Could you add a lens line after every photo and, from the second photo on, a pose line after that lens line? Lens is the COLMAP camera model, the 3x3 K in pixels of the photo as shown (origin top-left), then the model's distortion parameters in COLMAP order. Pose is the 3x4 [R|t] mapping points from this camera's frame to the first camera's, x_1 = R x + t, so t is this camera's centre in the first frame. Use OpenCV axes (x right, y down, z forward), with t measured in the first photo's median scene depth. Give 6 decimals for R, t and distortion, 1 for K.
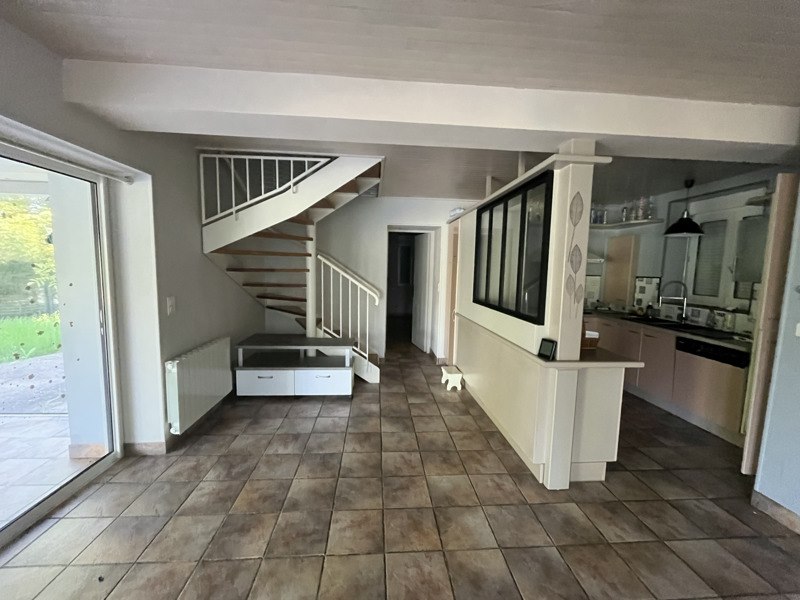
lens RADIAL K [[321.9, 0, 395.0], [0, 321.9, 302.5], [0, 0, 1]] dist [-0.019378, -0.000301]
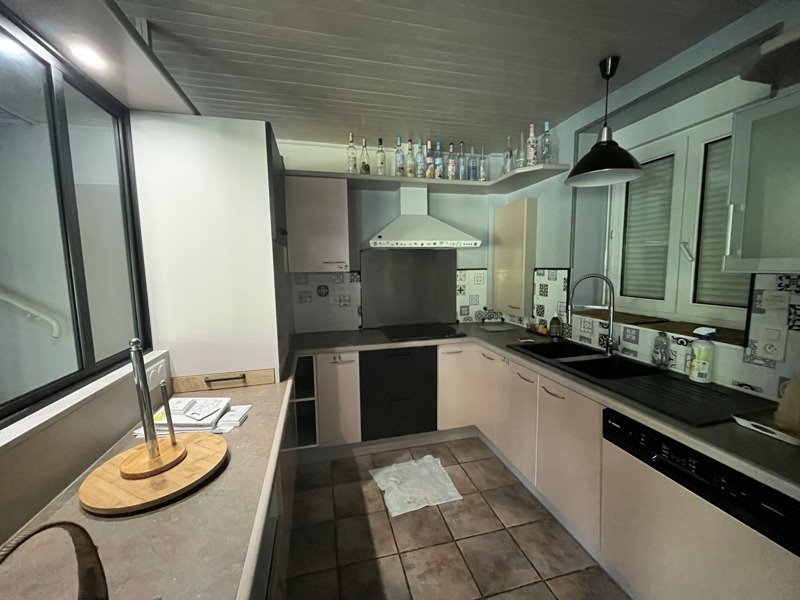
lens RADIAL K [[321.9, 0, 403.6], [0, 321.9, 298.5], [0, 0, 1]] dist [-0.019378, -0.000301]
pose [[0.981859, -0.043941, 0.184451, 0.441665], [0.045782, 0.998935, -0.005728, -0.035121], [-0.184003, 0.014068, 0.982825, 0.497831]]
